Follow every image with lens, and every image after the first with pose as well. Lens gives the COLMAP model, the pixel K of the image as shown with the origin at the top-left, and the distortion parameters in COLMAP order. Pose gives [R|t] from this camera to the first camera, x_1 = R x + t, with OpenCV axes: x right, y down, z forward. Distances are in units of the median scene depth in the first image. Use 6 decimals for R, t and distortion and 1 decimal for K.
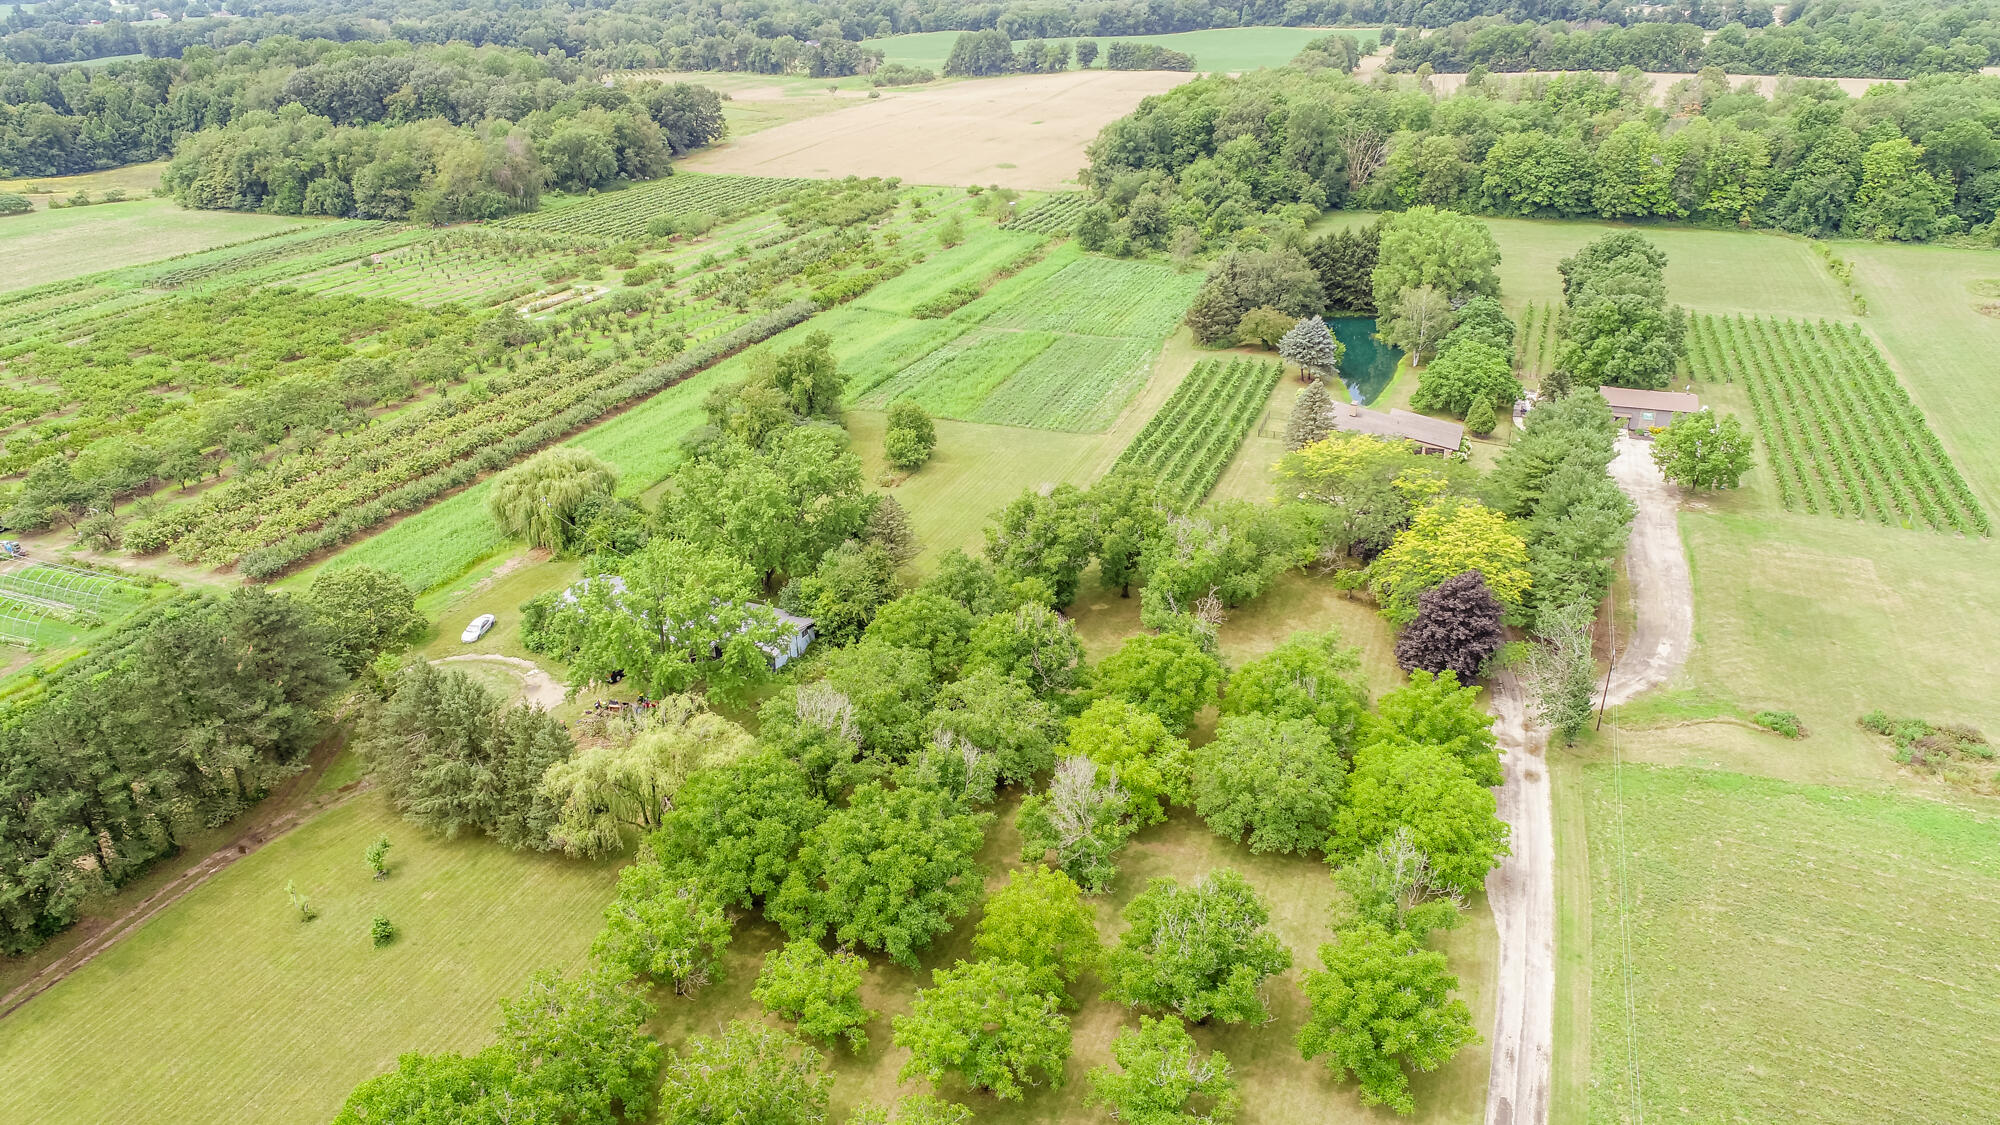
lens RADIAL K [[1333.2, 0, 974.6], [0, 1333.2, 556.5], [0, 0, 1]] dist [0.002068, 0.001171]
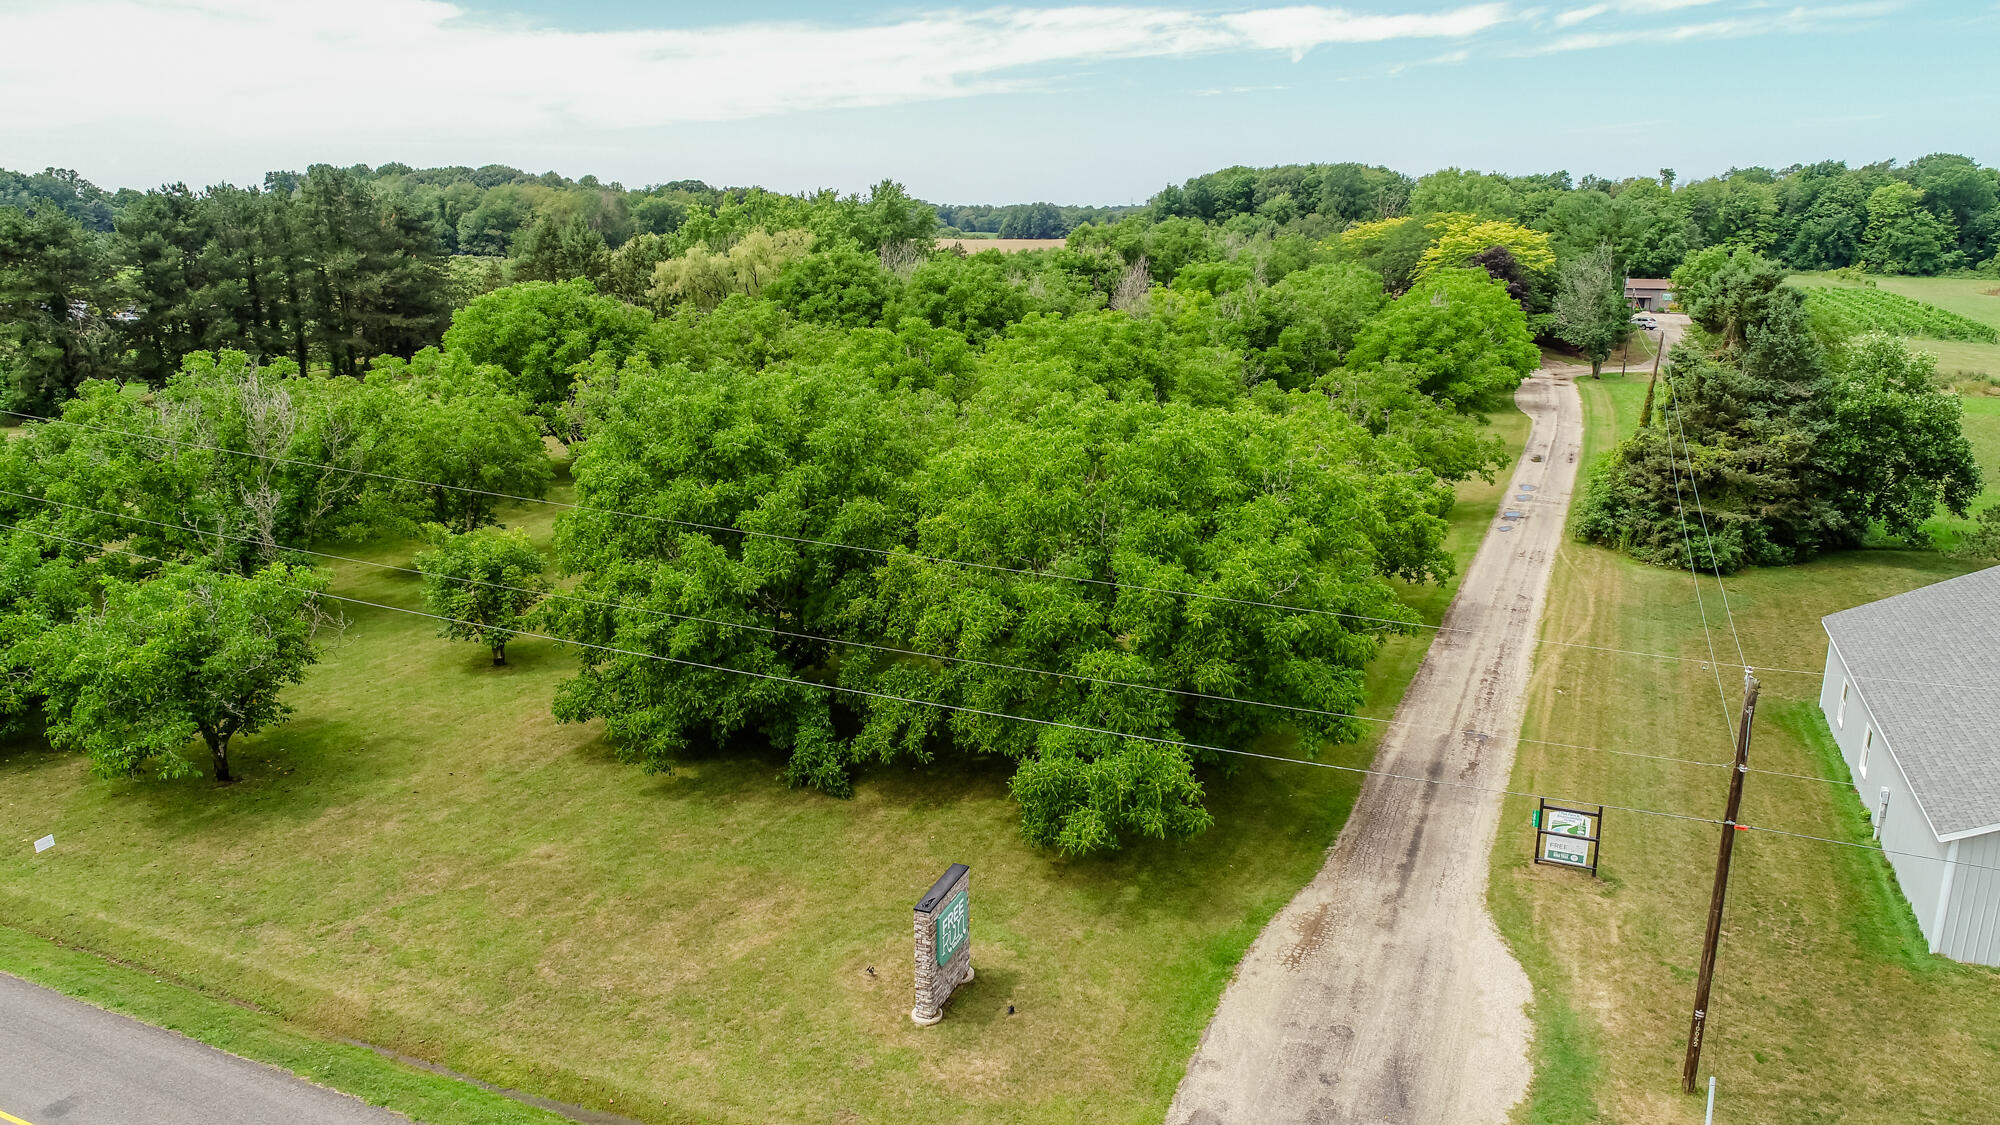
lens RADIAL K [[1333.2, 0, 974.6], [0, 1333.2, 556.5], [0, 0, 1]] dist [0.002068, 0.001171]
pose [[0.999104, 0.030406, -0.029429, -0.005576], [-0.035213, 0.983081, -0.179753, 0.195543], [0.023466, 0.180628, 0.983271, -0.012766]]
